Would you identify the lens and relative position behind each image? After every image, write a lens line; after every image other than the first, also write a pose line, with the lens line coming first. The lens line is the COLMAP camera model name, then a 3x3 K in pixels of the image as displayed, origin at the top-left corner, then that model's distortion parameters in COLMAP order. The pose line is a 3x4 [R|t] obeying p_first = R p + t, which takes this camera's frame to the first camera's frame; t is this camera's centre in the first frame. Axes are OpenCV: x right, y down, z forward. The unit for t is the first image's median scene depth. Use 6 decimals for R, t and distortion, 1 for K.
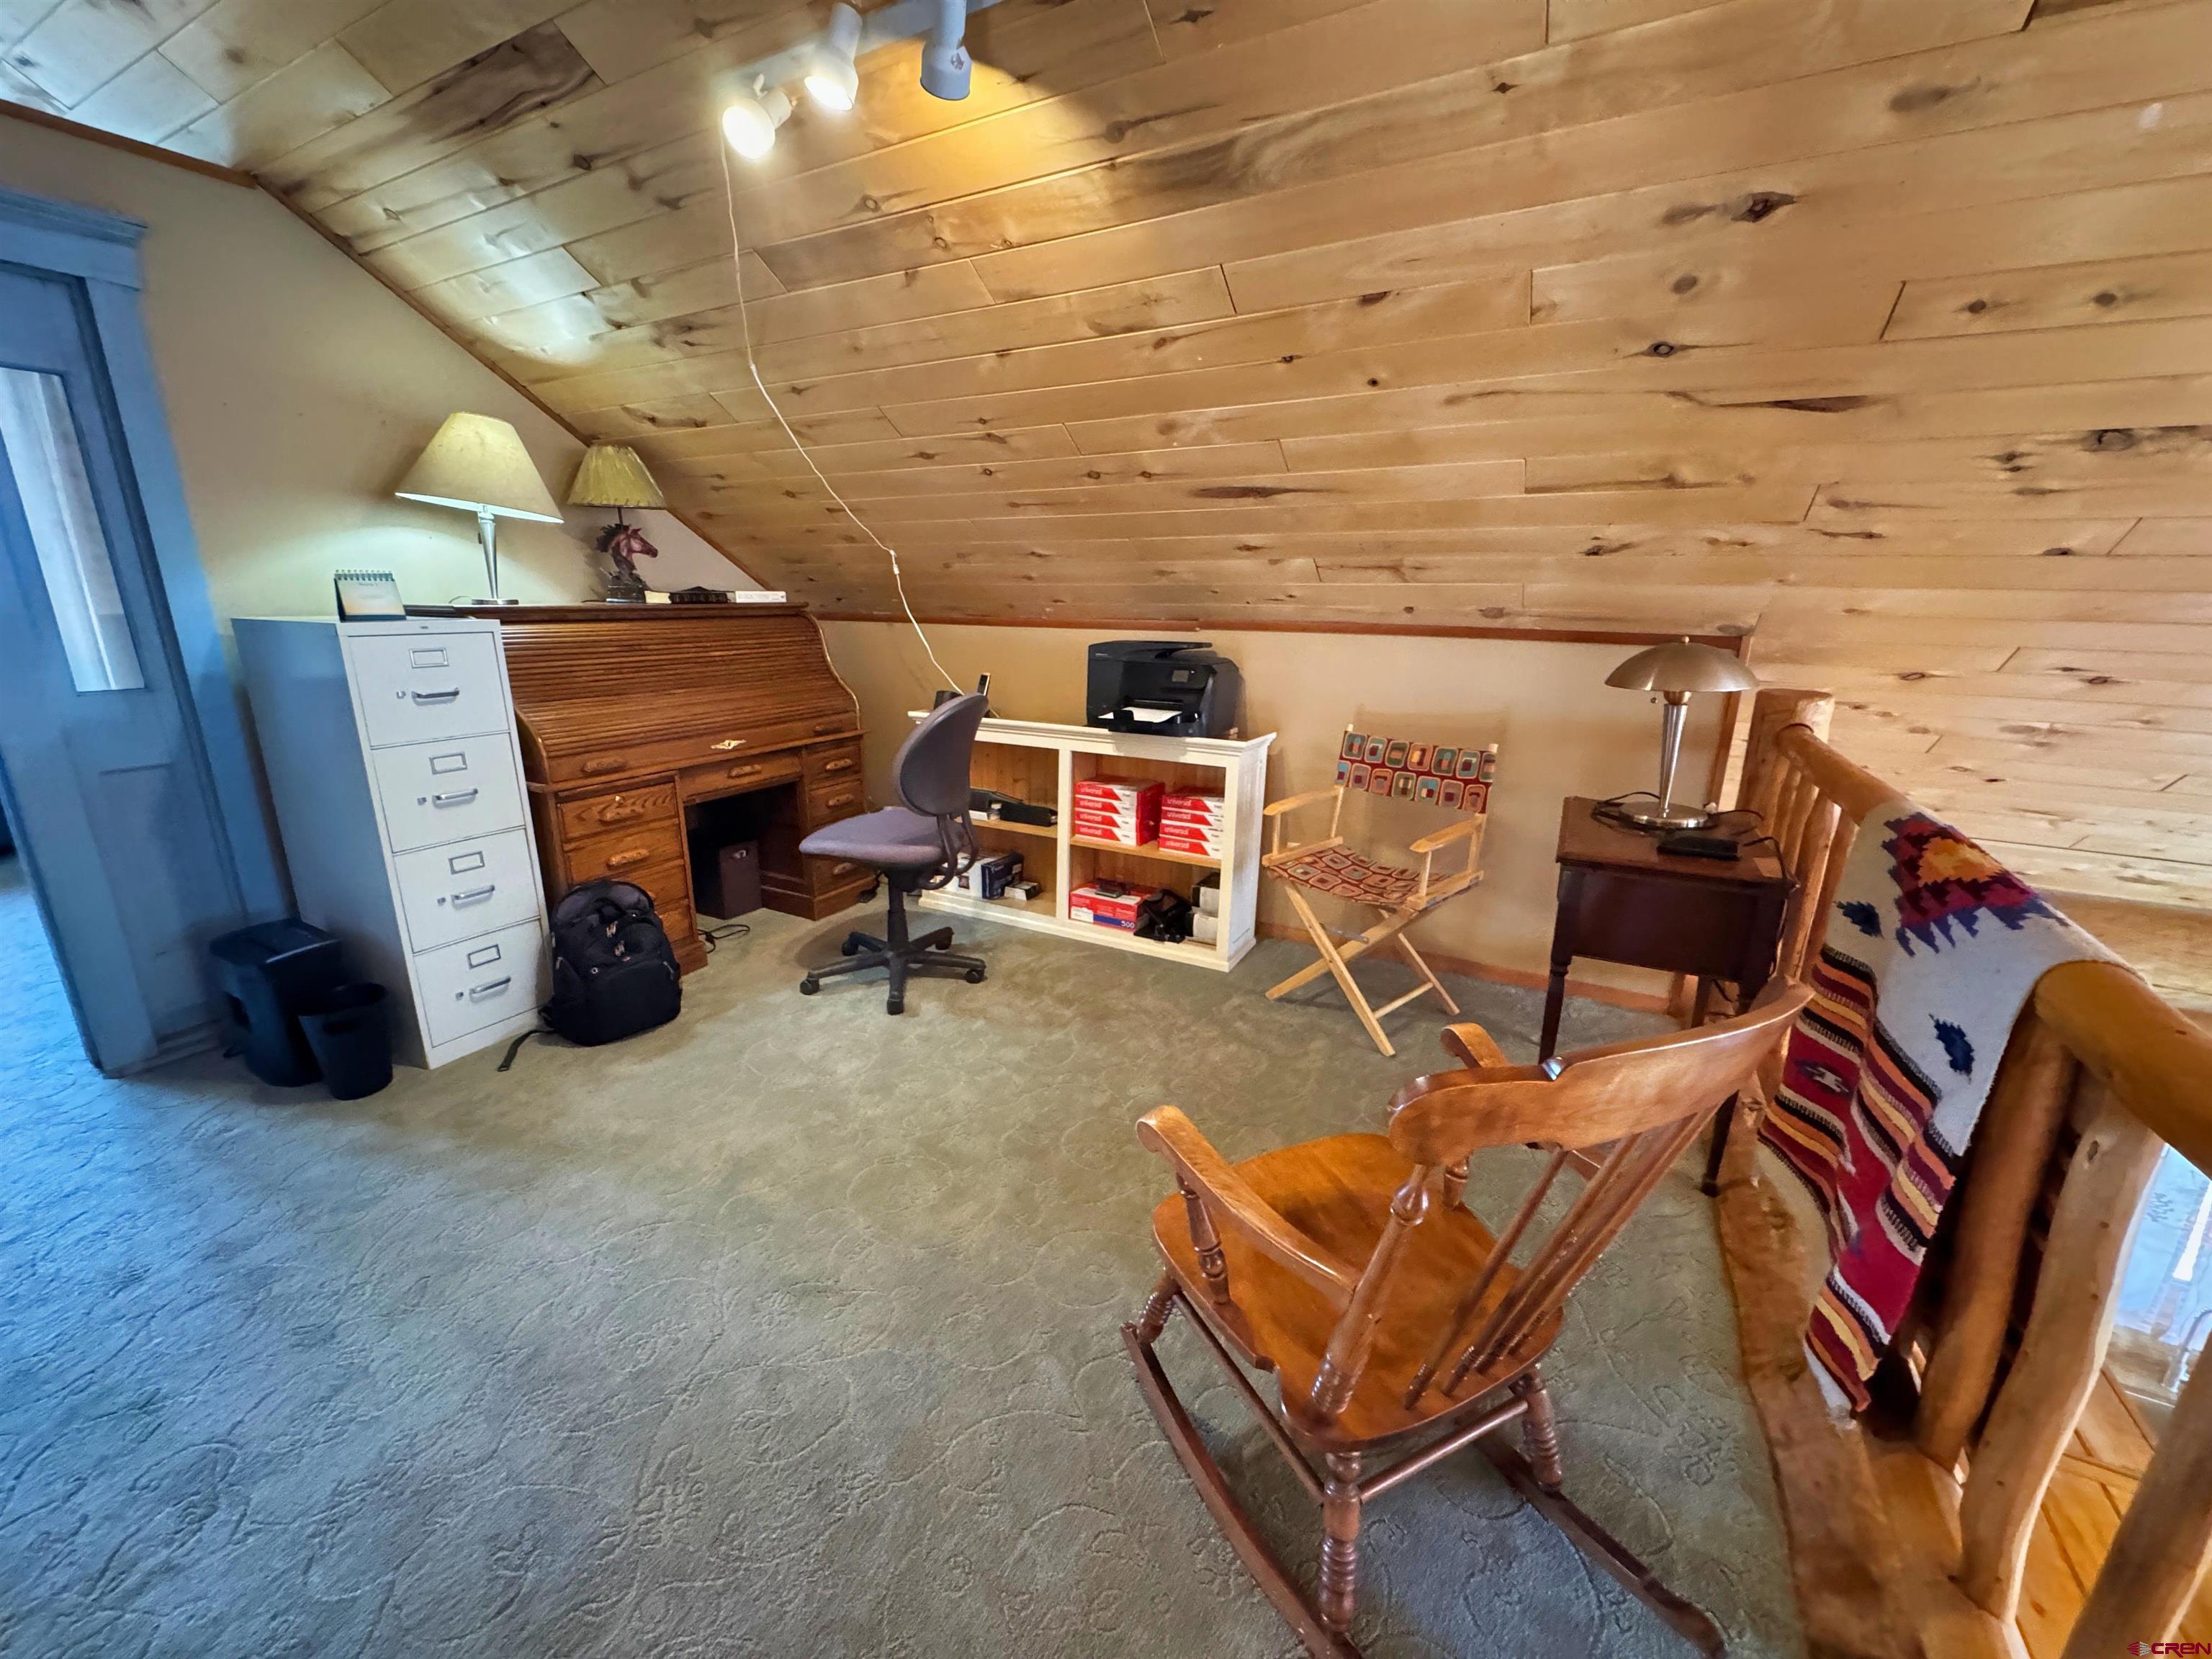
lens RADIAL K [[879.6, 0, 1109.9], [0, 879.6, 822.6], [0, 0, 1]] dist [-0.000503, -0.000483]
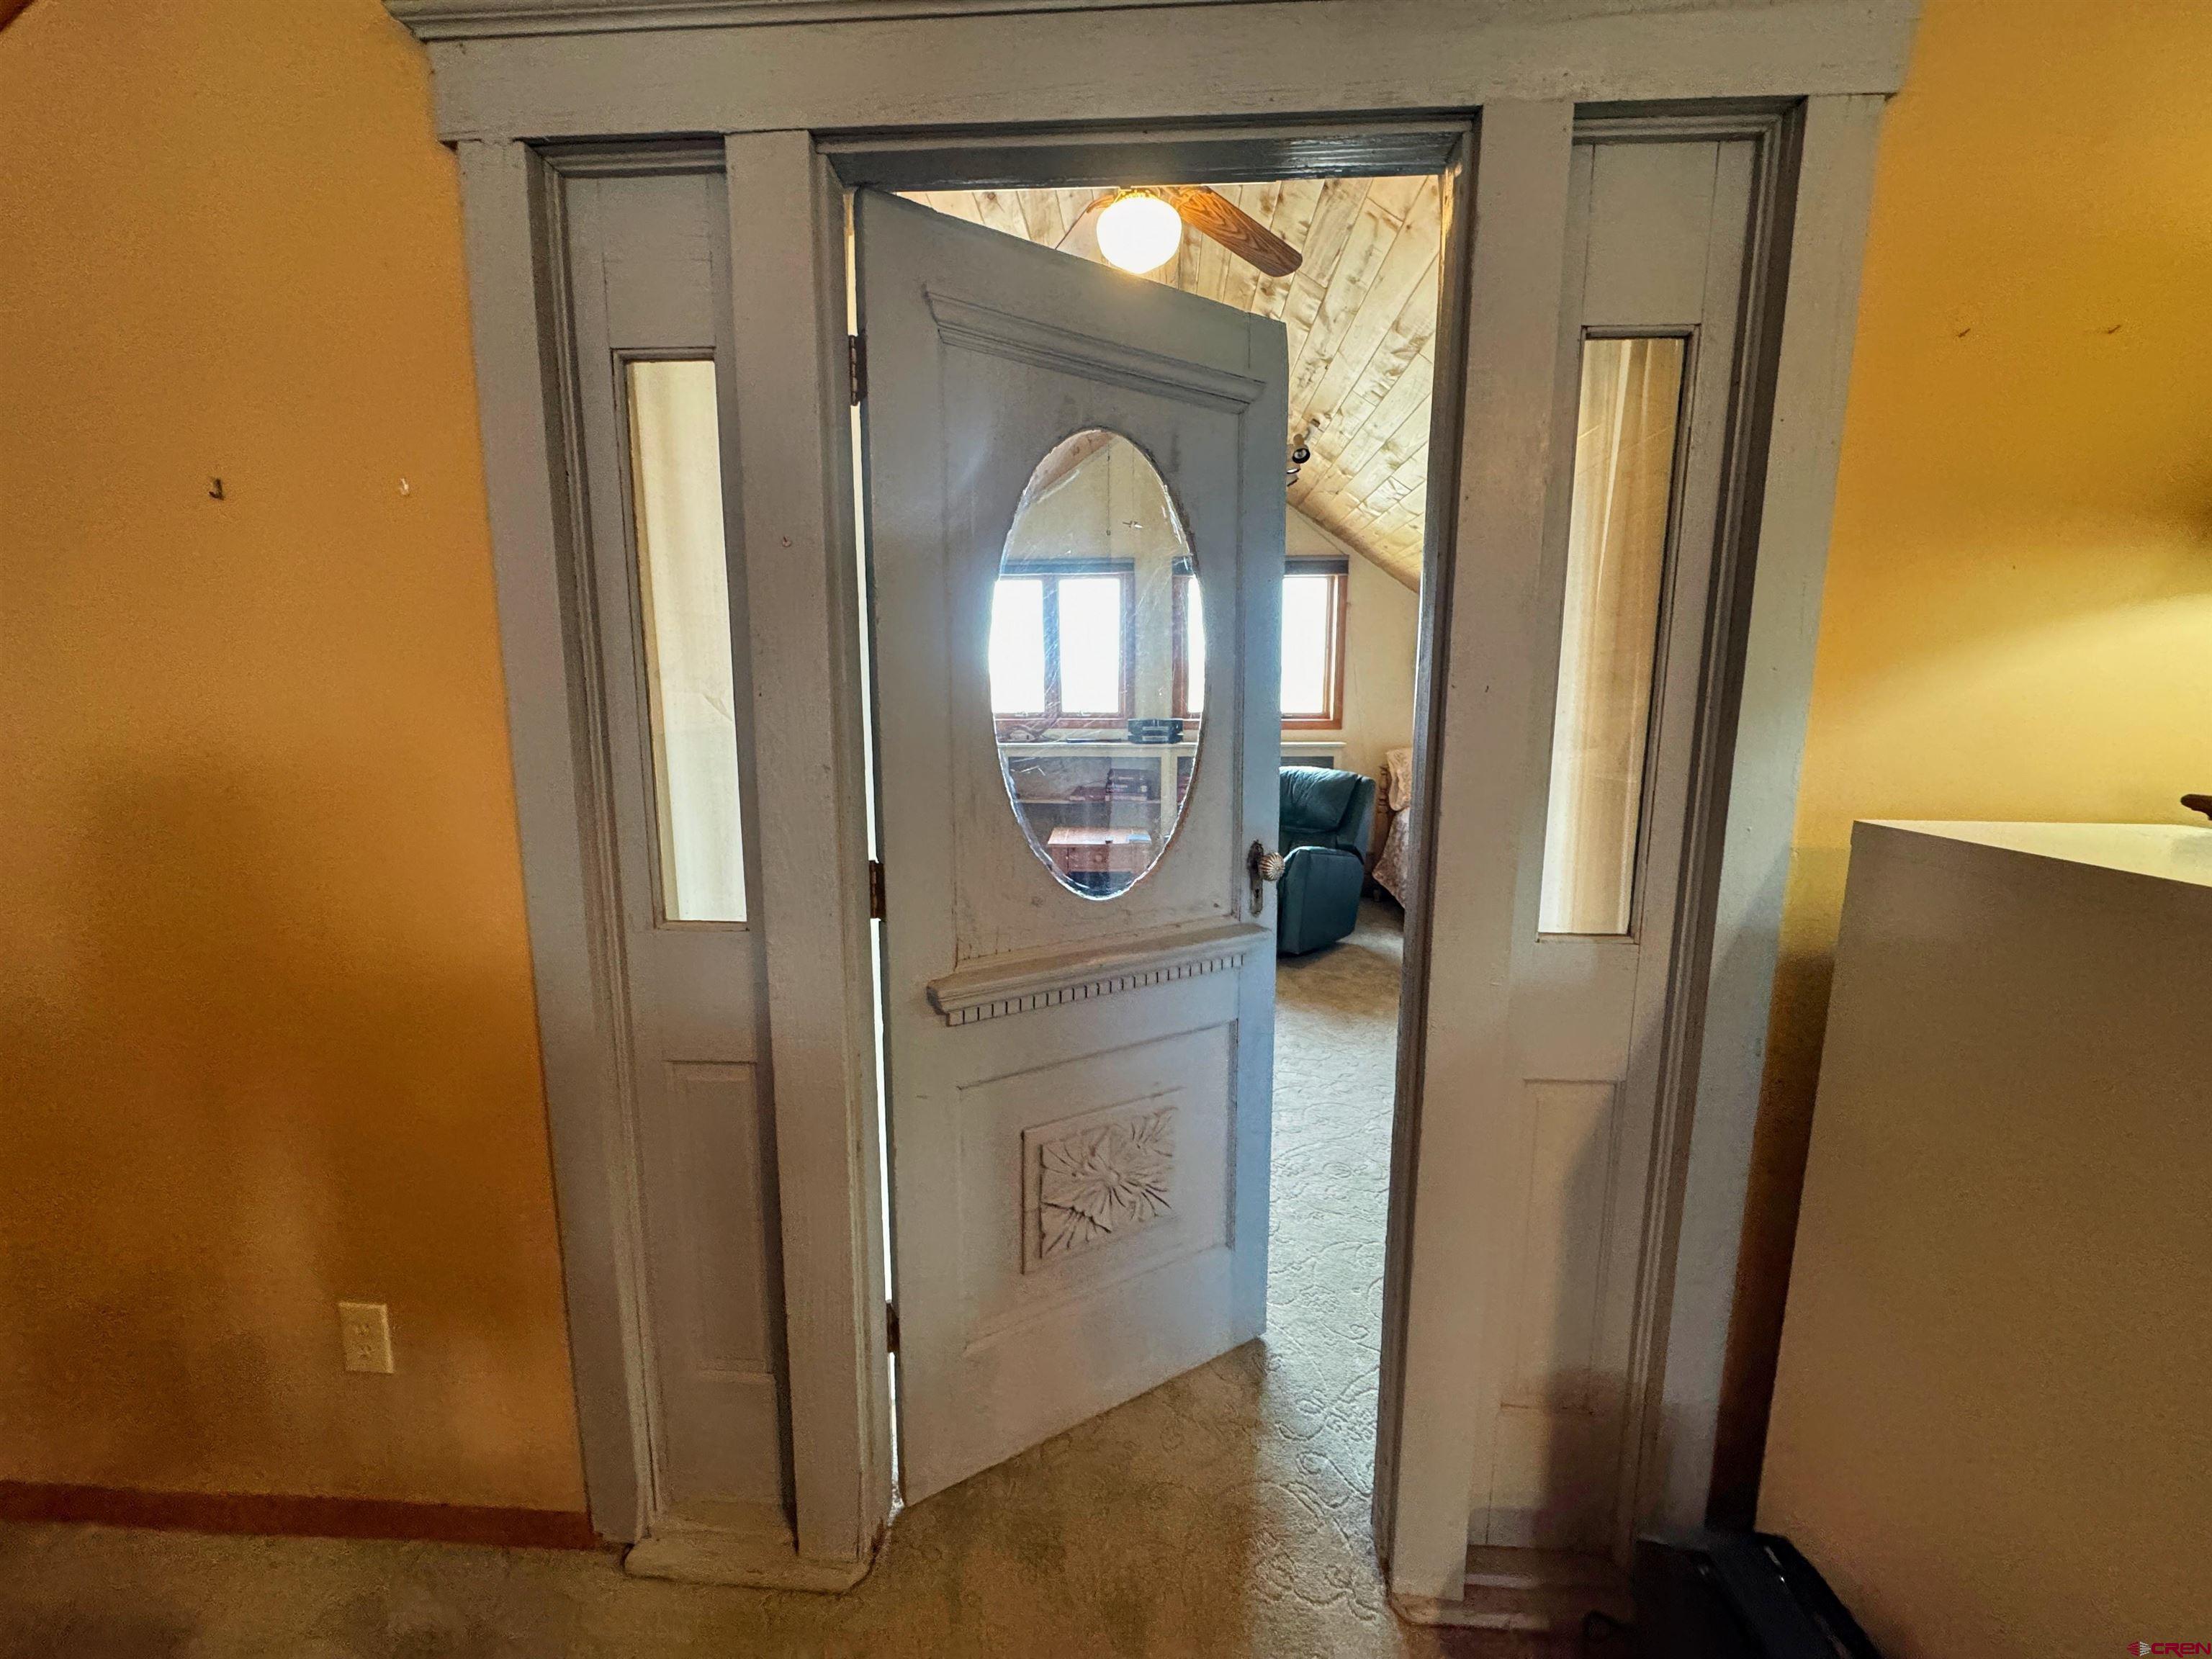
lens RADIAL K [[873.0, 0, 1105.1], [0, 873.0, 823.2], [0, 0, 1]] dist [-0.000598, -0.000588]
pose [[0.428902, 0.130341, -0.893898, -0.774683], [-0.231927, 0.972255, 0.030485, -0.159447], [0.873071, 0.194244, 0.447232, 0.489810]]
